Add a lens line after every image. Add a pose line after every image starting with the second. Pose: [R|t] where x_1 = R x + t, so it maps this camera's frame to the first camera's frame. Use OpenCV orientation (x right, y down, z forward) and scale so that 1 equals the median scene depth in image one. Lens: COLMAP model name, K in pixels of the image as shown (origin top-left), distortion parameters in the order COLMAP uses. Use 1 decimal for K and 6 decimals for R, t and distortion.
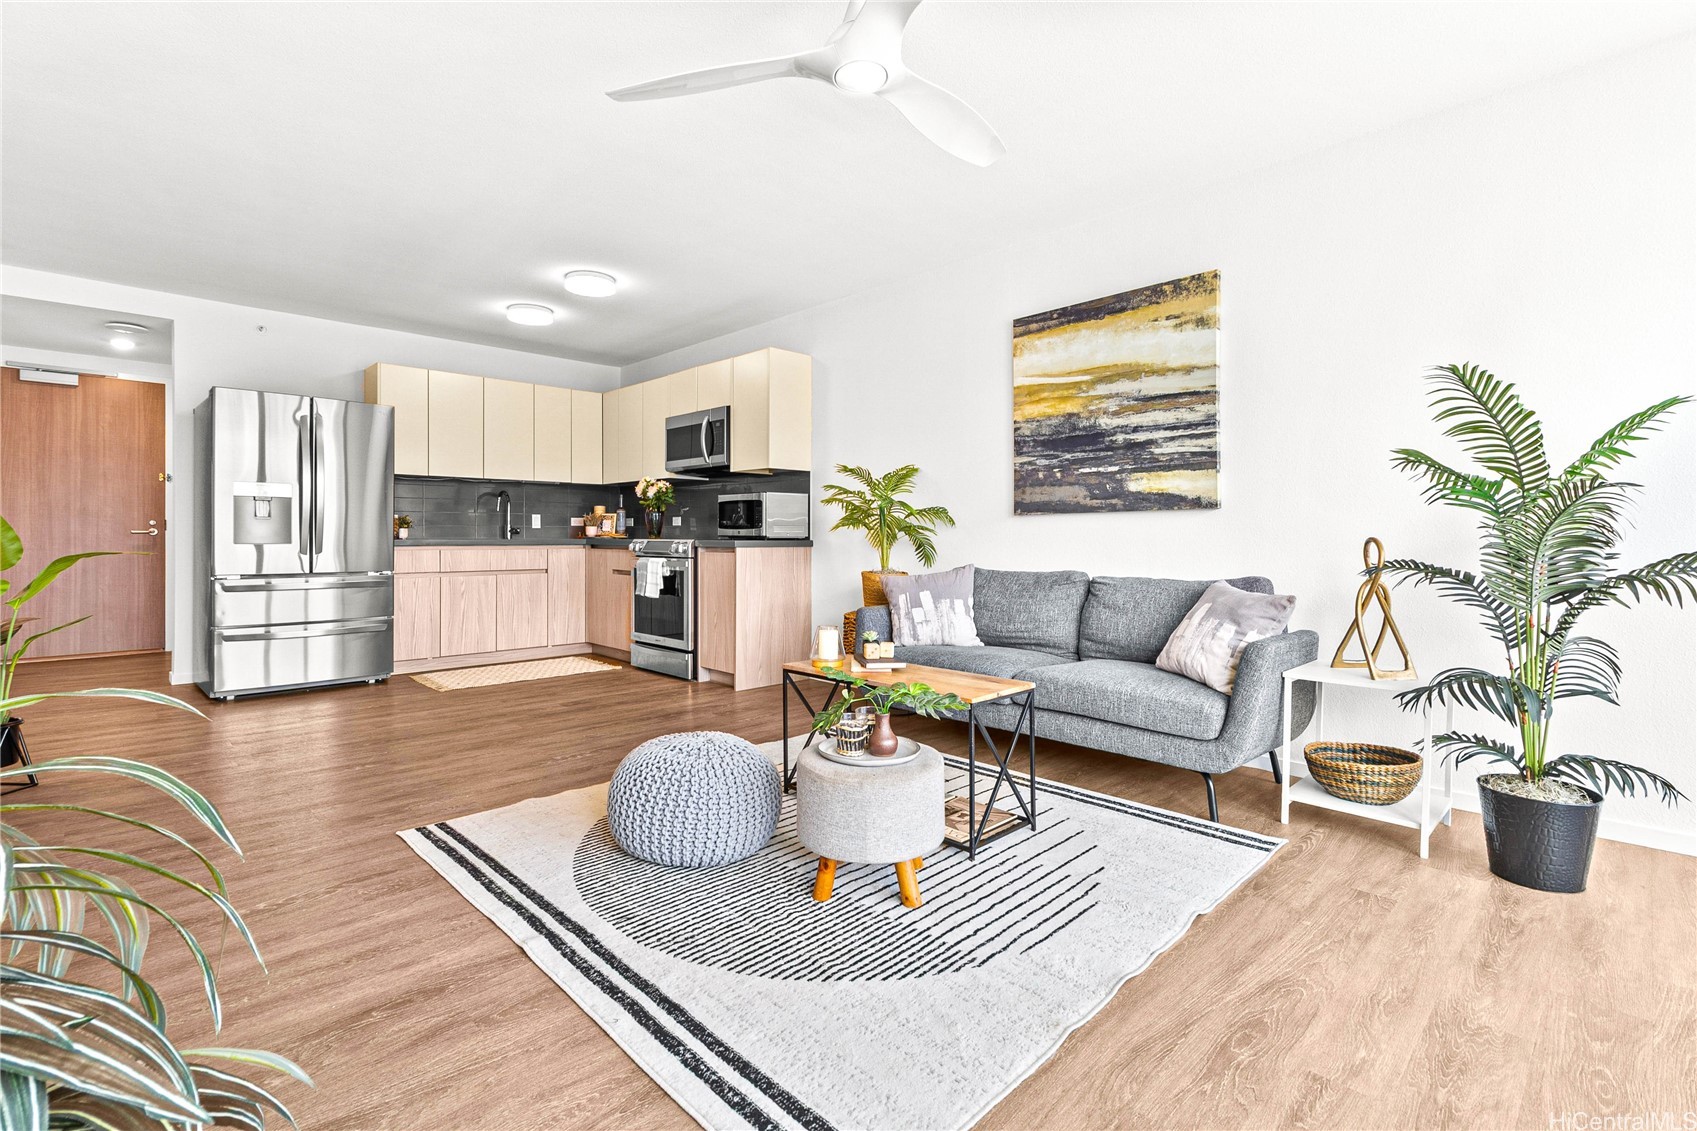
lens RADIAL K [[791.9, 0, 851.6], [0, 791.9, 542.8], [0, 0, 1]] dist [0.006068, -0.002407]
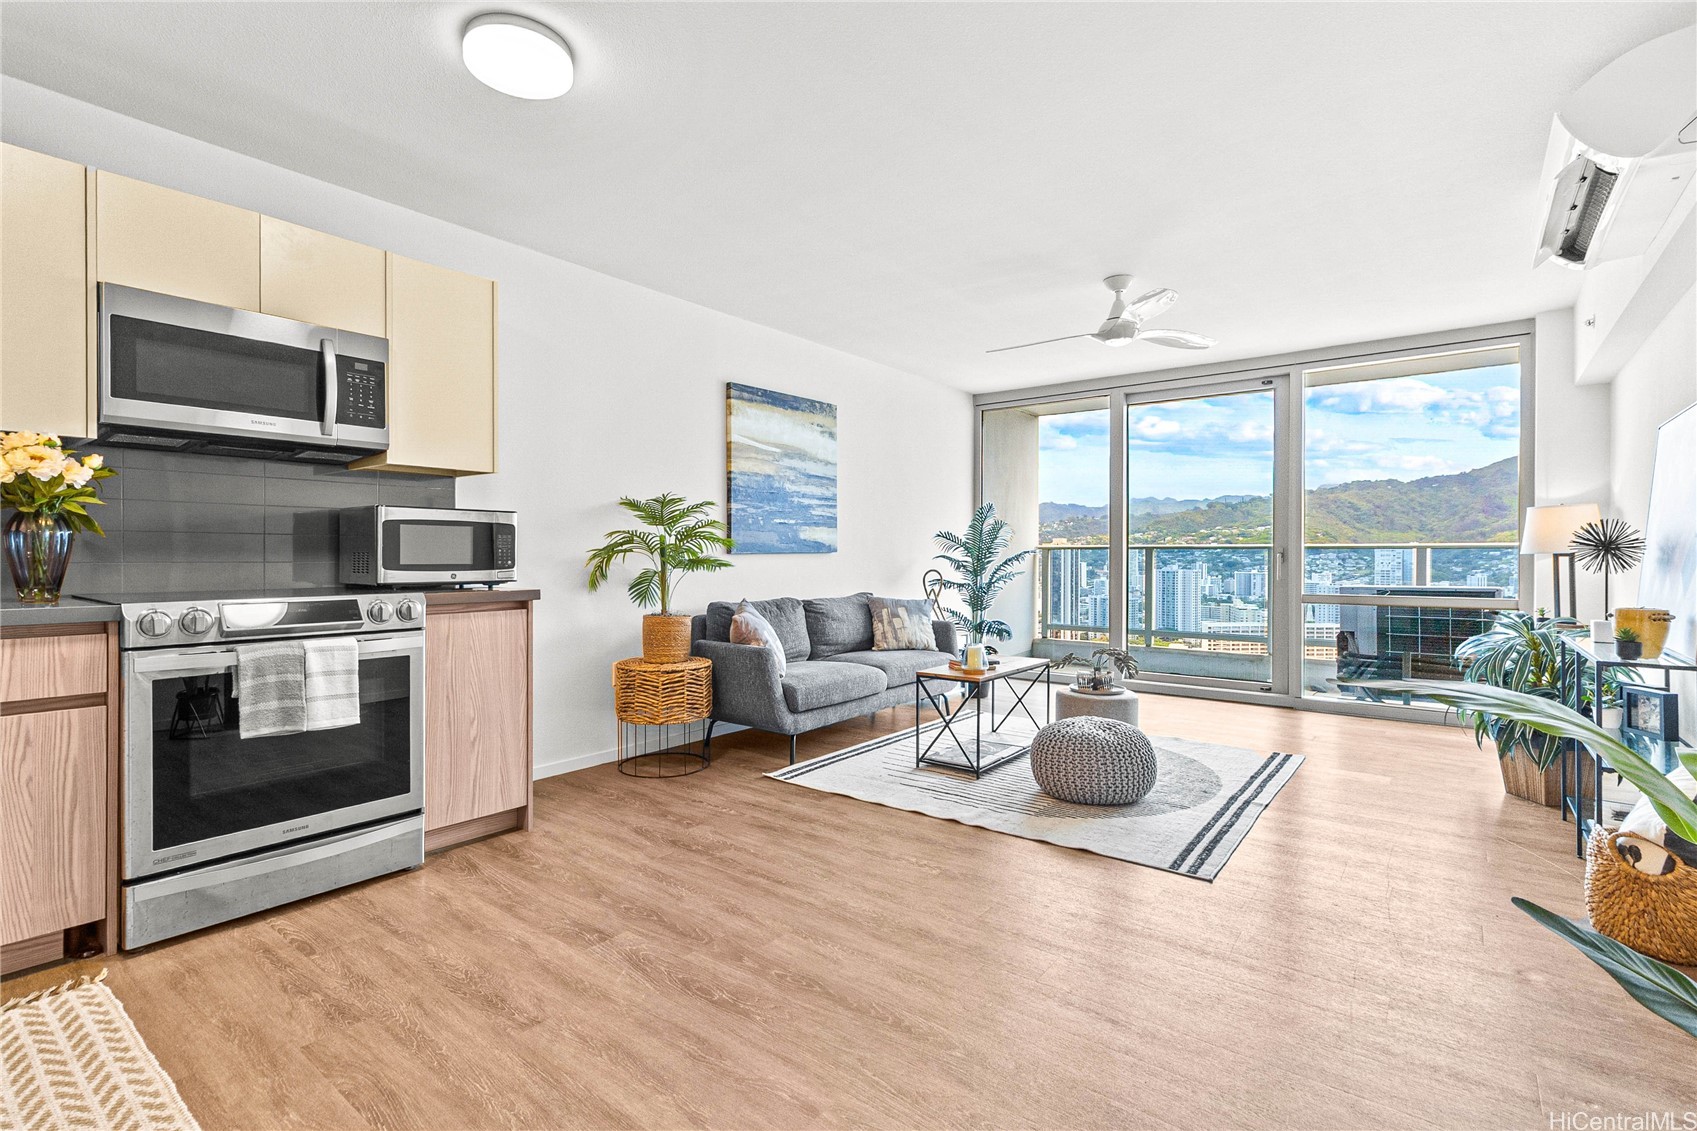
lens RADIAL K [[791.9, 0, 838.6], [0, 791.9, 553.9], [0, 0, 1]] dist [0.006068, -0.002407]
pose [[-0.136490, -0.003222, 0.990636, -0.719102], [0.003582, 0.999987, 0.003746, -0.029011], [-0.990635, 0.004060, -0.136477, 0.763159]]
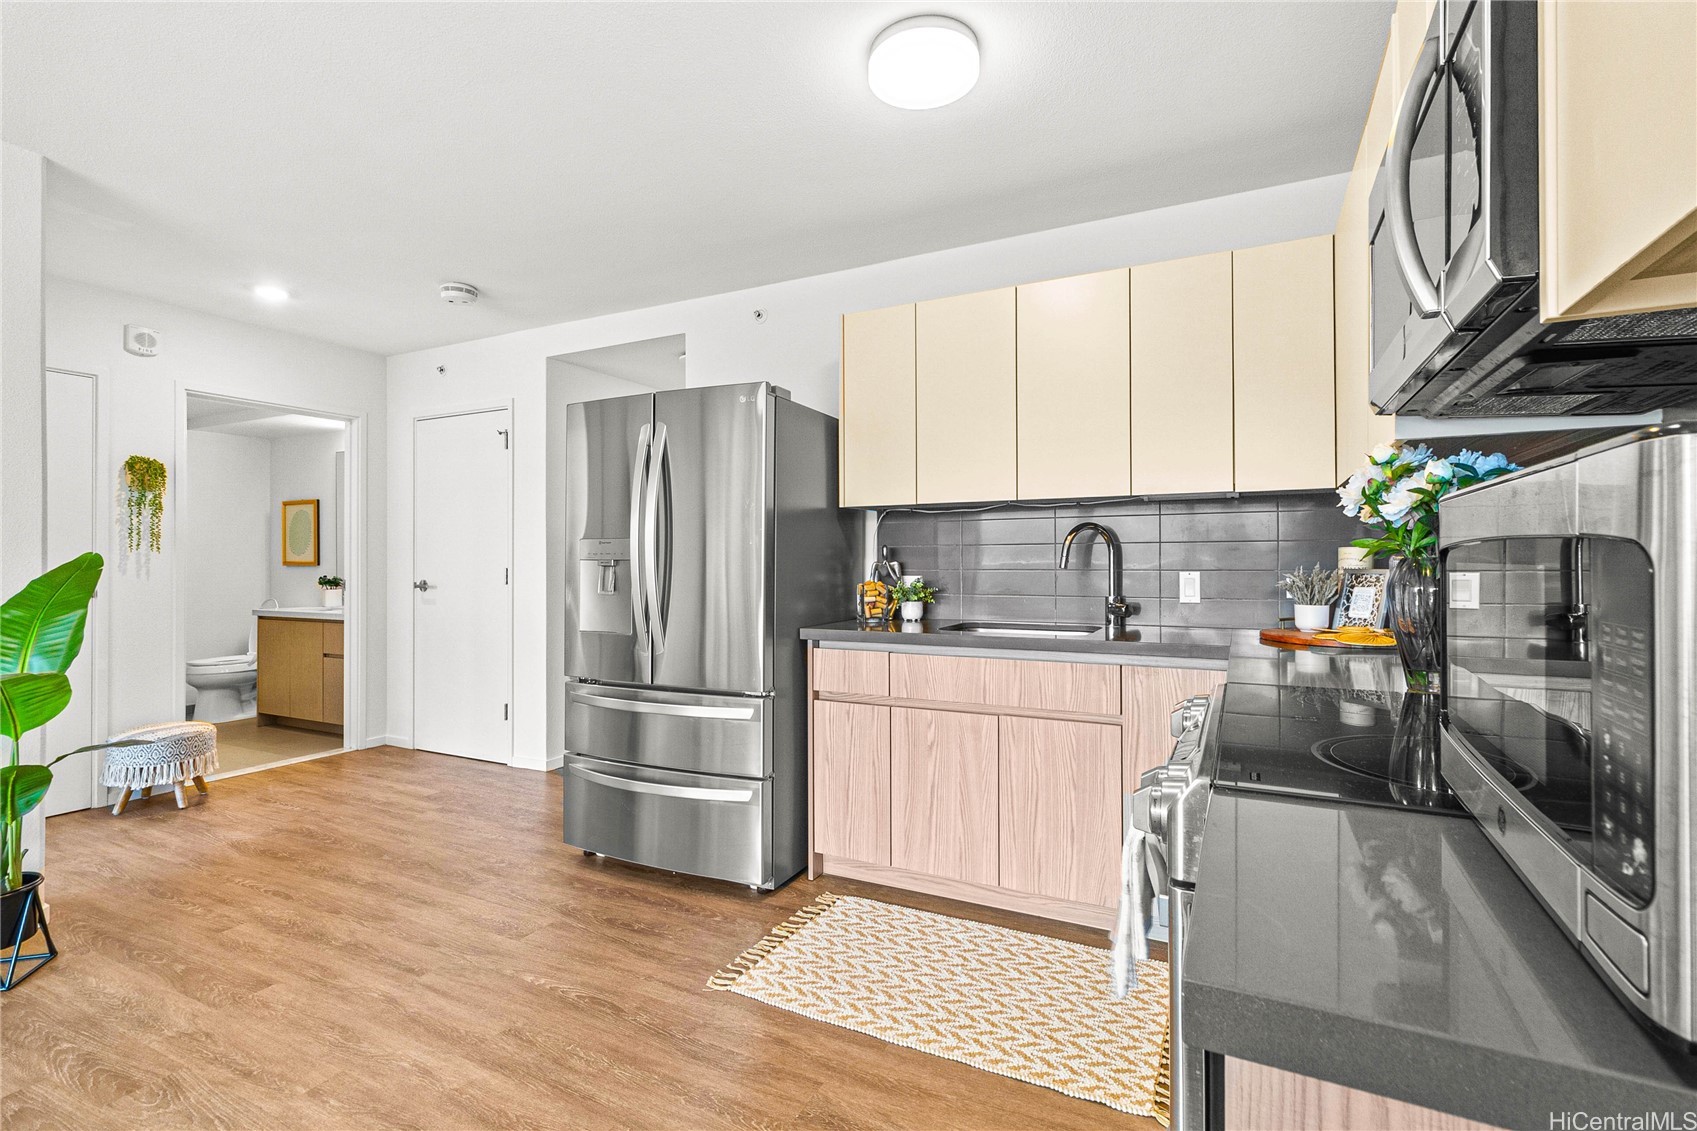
lens RADIAL K [[791.9, 0, 864.8], [0, 791.9, 550.1], [0, 0, 1]] dist [0.006068, -0.002407]
pose [[0.338725, -0.013690, -0.940786, -0.055893], [-0.003621, 0.999868, -0.015853, -0.048493], [0.940879, 0.008776, 0.338630, 0.834838]]
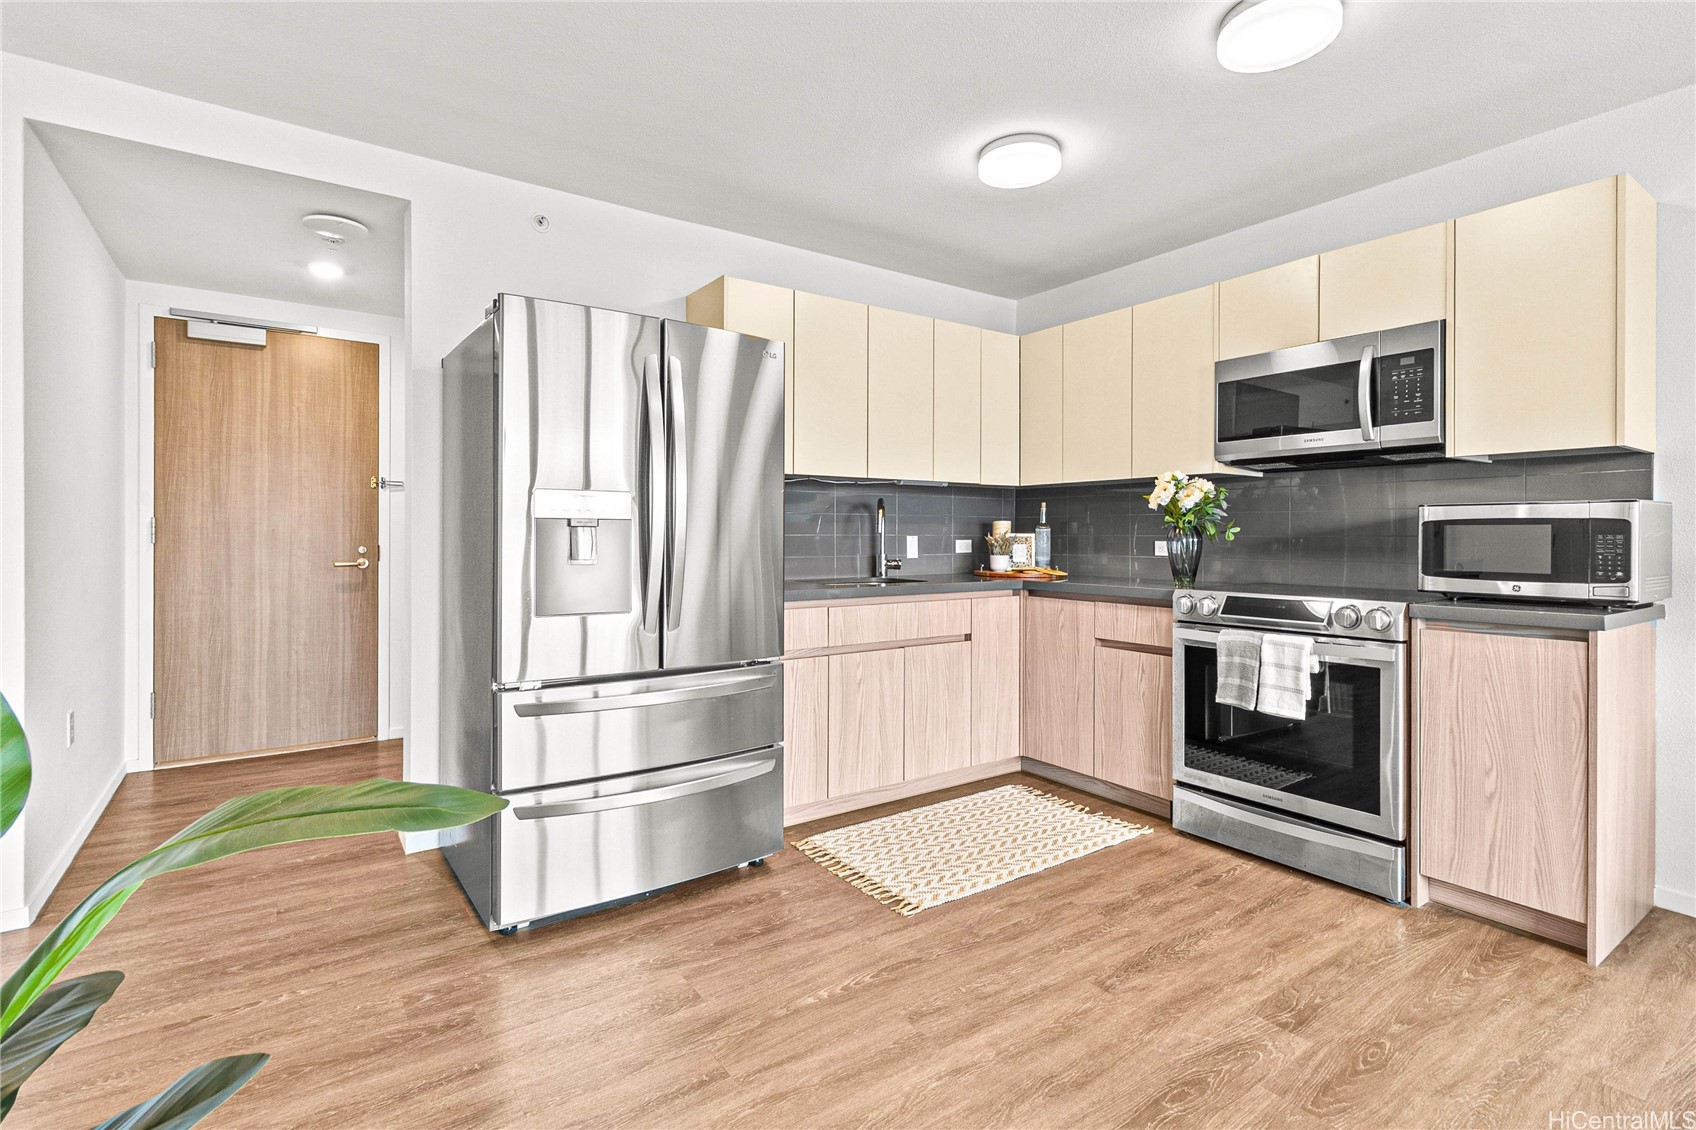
lens RADIAL K [[791.5, 0, 832.3], [0, 791.5, 538.5], [0, 0, 1]] dist [0.006068, -0.002407]
pose [[0.987292, 0.000240, -0.158915, -0.438679], [-0.001060, 0.999987, -0.005076, -0.037281], [0.158911, 0.005180, 0.987279, 0.461860]]
